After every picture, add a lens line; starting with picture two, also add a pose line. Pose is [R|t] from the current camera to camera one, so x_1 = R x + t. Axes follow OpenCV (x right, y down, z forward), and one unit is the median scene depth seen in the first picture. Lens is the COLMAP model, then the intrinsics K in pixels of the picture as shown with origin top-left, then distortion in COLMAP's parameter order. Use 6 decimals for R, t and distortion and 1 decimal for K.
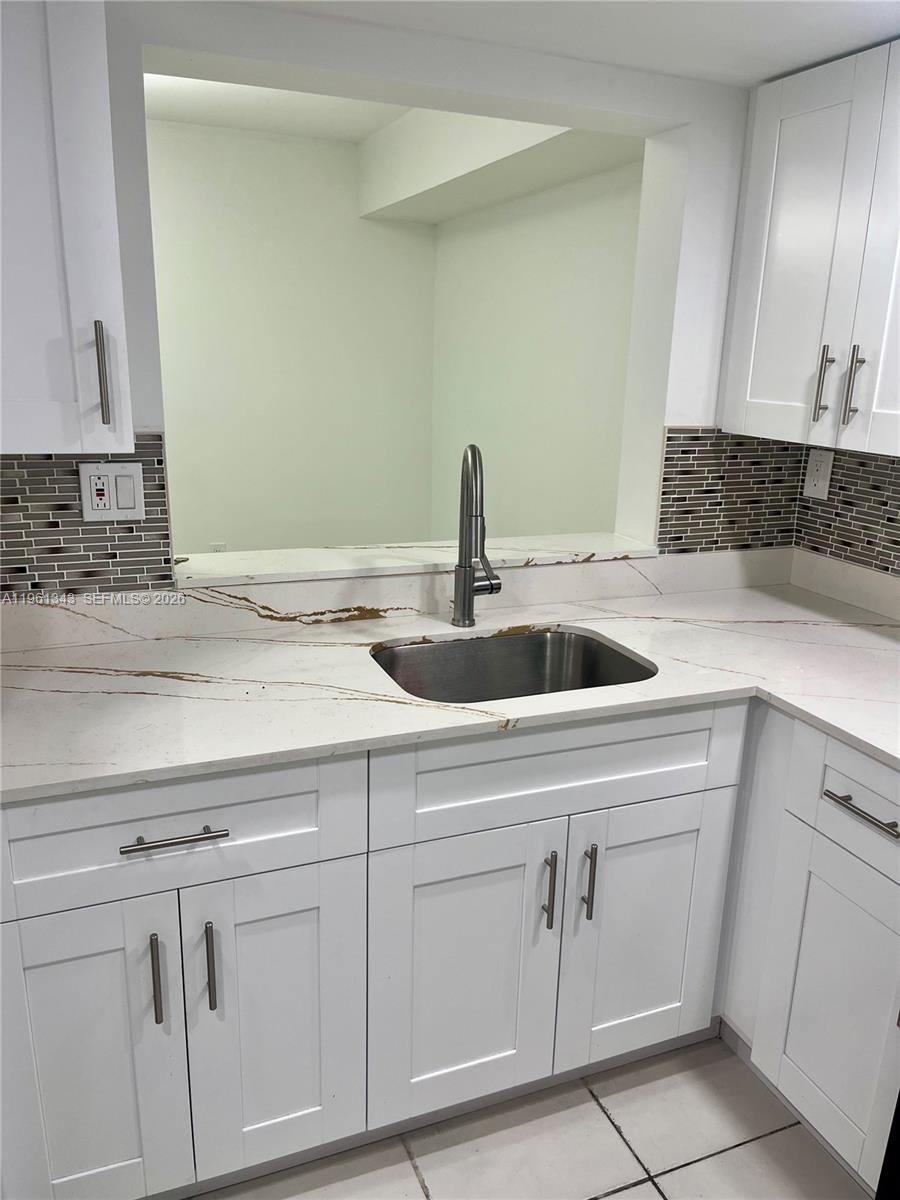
lens RADIAL K [[920.6, 0, 450.0], [0, 920.6, 600.0], [0, 0, 1]] dist [0.050880, -0.004752]
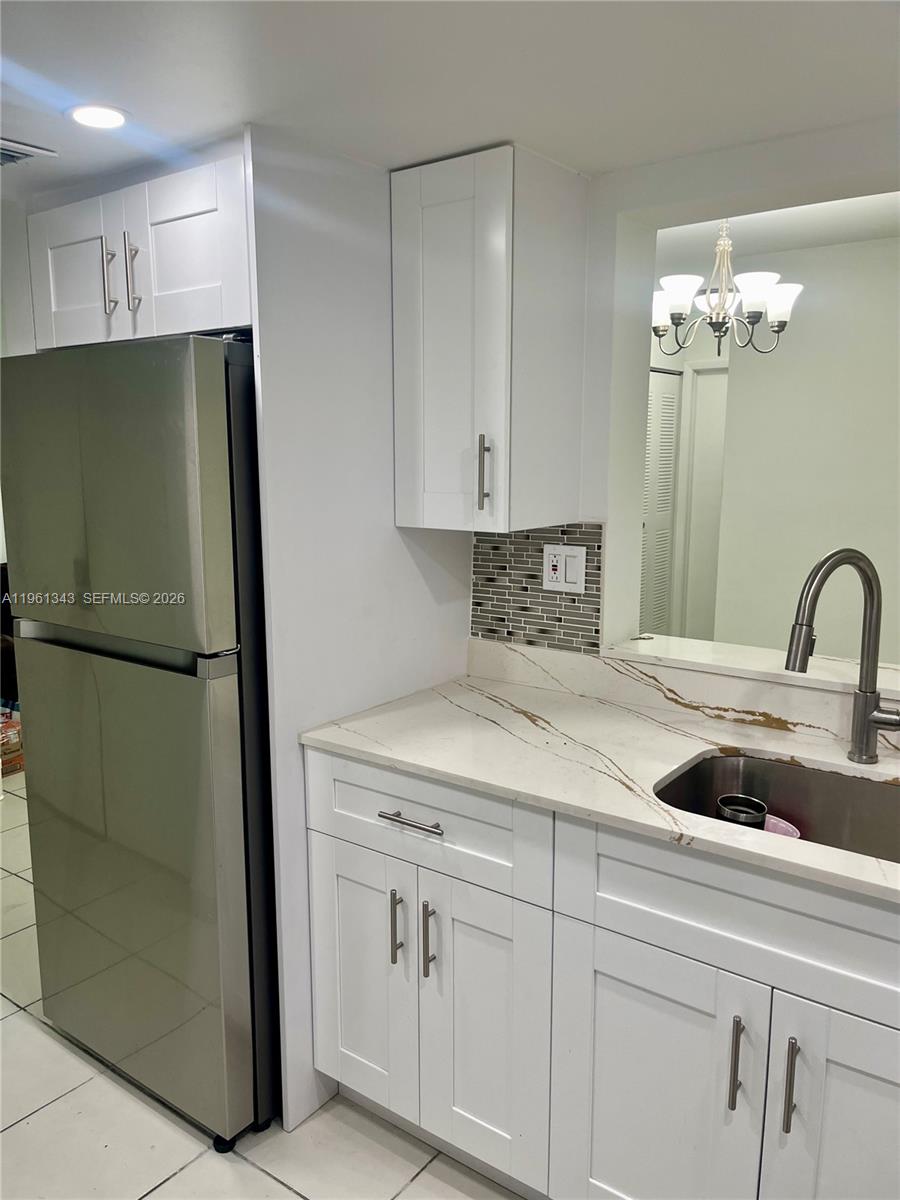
lens RADIAL K [[920.6, 0, 450.0], [0, 920.6, 600.0], [0, 0, 1]] dist [0.050880, -0.004752]
pose [[0.511363, 0.109722, -0.852332, 0.600122], [-0.209529, 0.977802, 0.000165, -0.043048], [0.833430, 0.178504, 0.523002, 0.234691]]
